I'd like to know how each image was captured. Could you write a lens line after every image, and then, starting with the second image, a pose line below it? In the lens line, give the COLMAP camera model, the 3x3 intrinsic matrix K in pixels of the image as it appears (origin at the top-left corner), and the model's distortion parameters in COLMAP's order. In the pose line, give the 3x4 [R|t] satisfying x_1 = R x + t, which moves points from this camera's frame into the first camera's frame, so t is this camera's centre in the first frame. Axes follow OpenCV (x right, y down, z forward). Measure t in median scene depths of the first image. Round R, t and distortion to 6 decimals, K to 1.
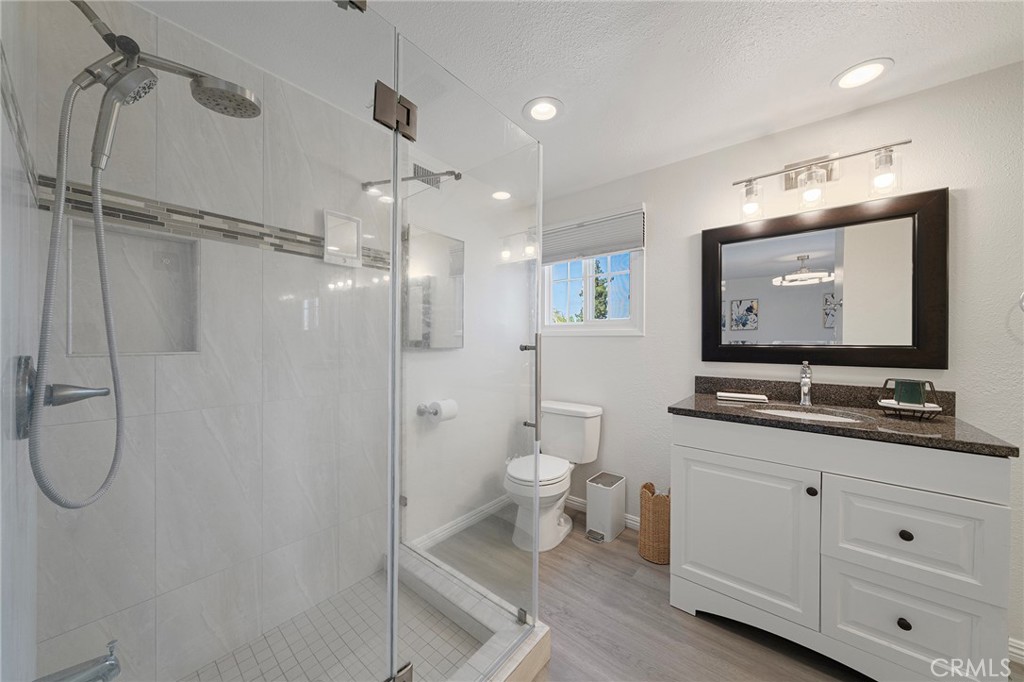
lens RADIAL K [[351.1, 0, 501.7], [0, 351.1, 339.8], [0, 0, 1]] dist [-0.010010, -0.000217]
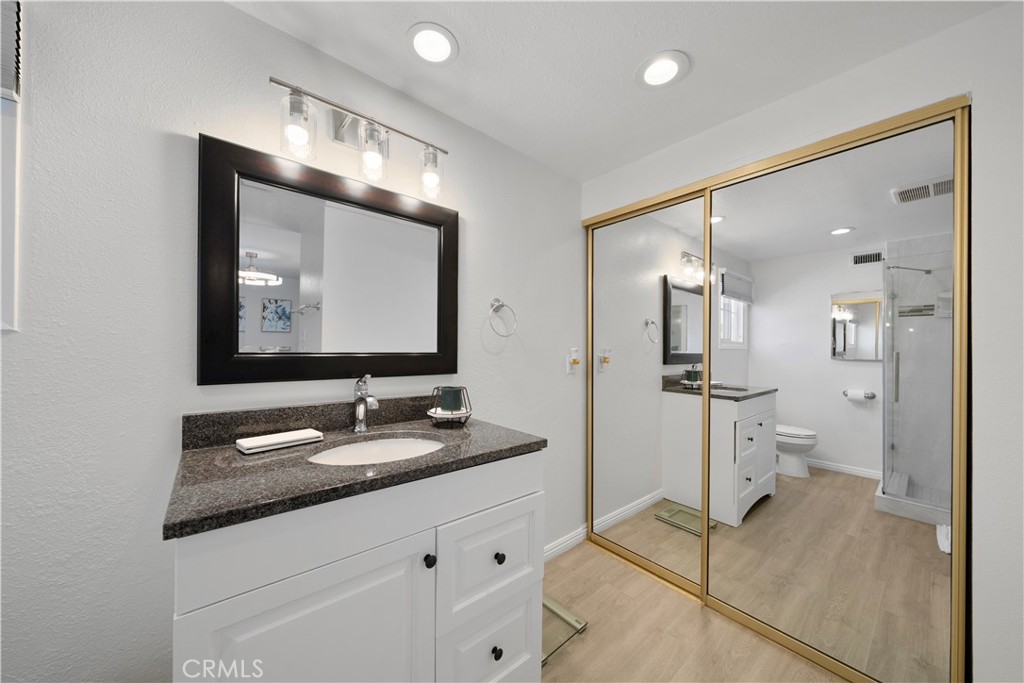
lens RADIAL K [[356.5, 0, 512.3], [0, 356.5, 350.5], [0, 0, 1]] dist [-0.001141, -0.000049]
pose [[0.163944, -0.005210, 0.986456, 0.151386], [-0.016027, 0.999840, 0.007944, -0.002137], [-0.986339, -0.017112, 0.163834, 0.535810]]
